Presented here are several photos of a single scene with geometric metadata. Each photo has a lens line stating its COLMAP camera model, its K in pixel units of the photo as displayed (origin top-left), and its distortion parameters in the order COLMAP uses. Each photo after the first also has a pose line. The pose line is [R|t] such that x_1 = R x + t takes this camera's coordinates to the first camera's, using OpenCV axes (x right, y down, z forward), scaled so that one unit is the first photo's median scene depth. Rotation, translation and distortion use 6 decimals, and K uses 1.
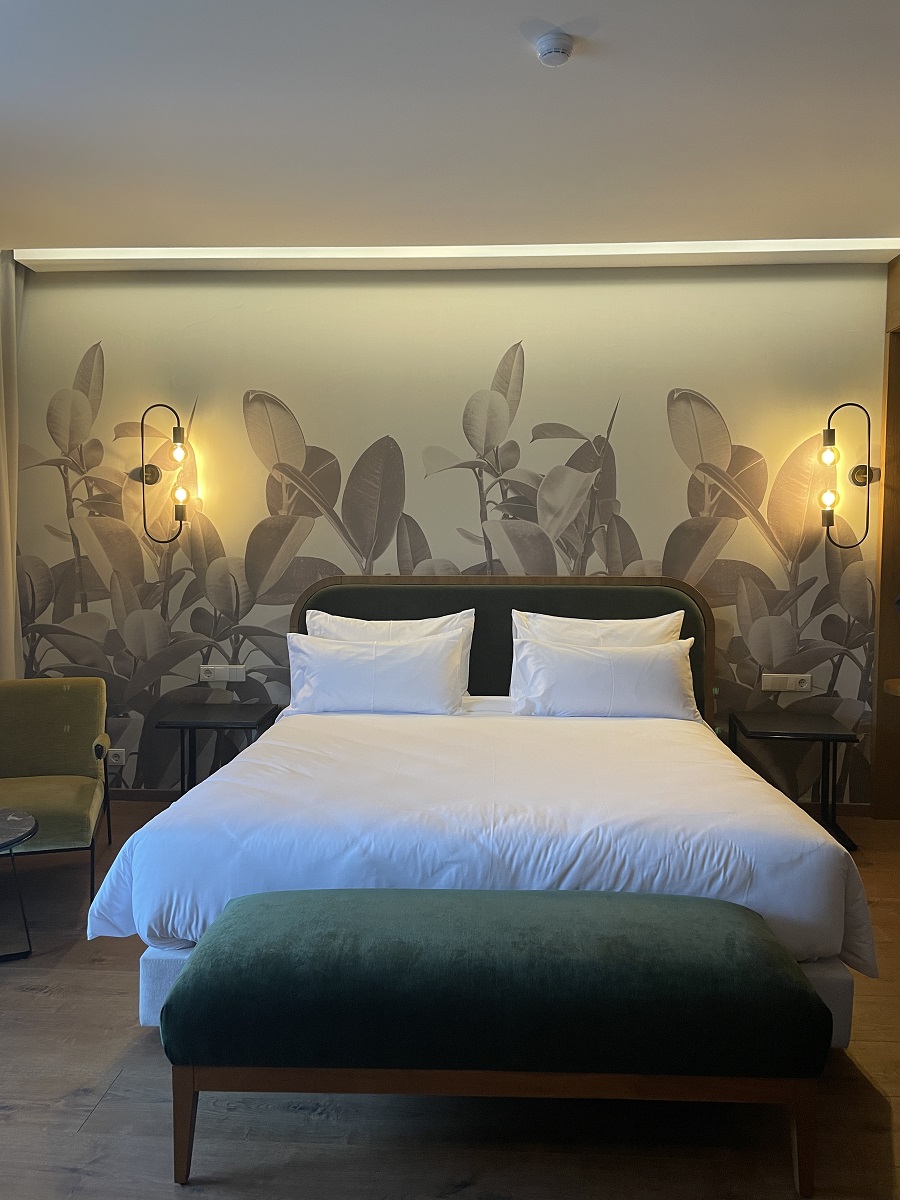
lens RADIAL K [[987.3, 0, 450.0], [0, 987.3, 600.0], [0, 0, 1]] dist [0.038549, -0.004493]
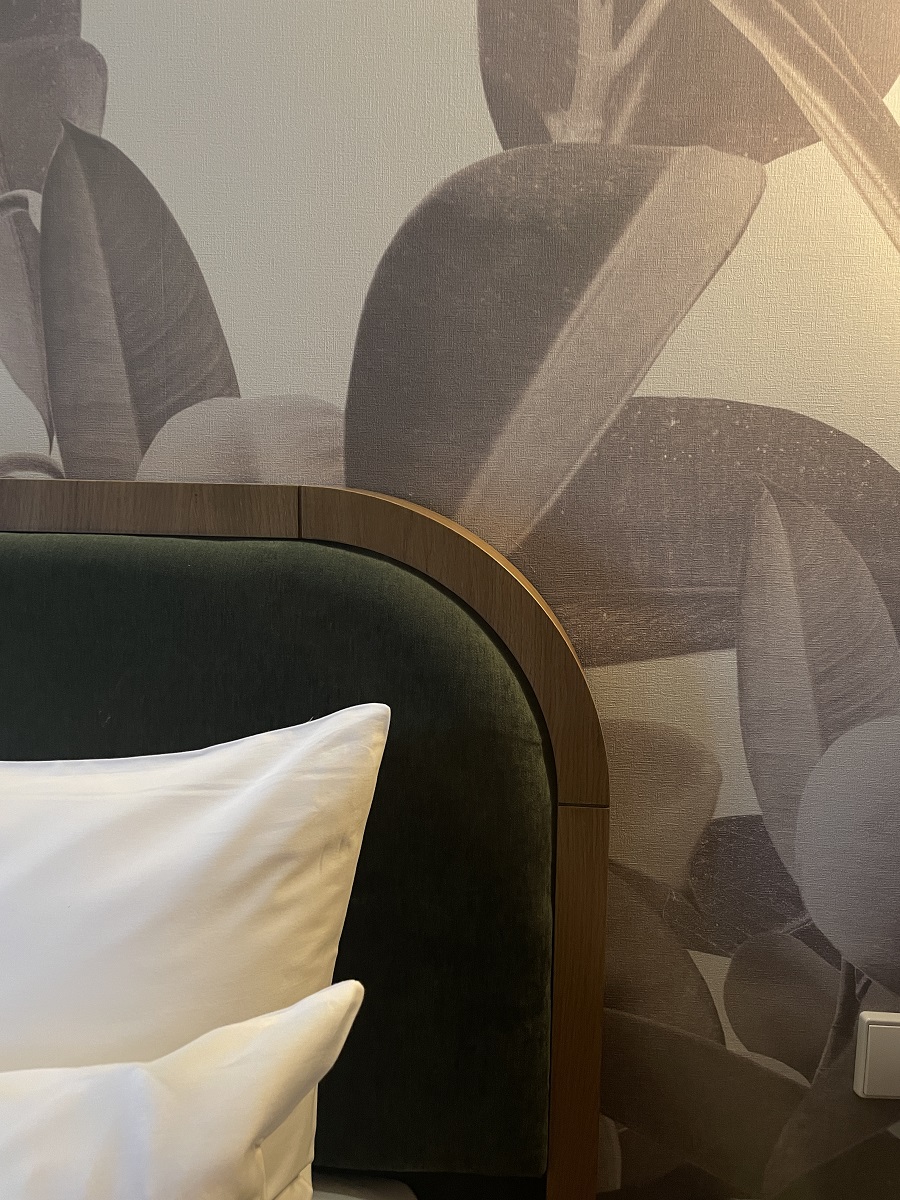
lens RADIAL K [[987.3, 0, 450.0], [0, 987.3, 600.0], [0, 0, 1]] dist [0.038549, -0.004493]
pose [[0.999422, 0.021502, -0.026332, 0.240422], [-0.019393, 0.996772, 0.077905, -0.017641], [0.027922, -0.077350, 0.996613, 0.815904]]
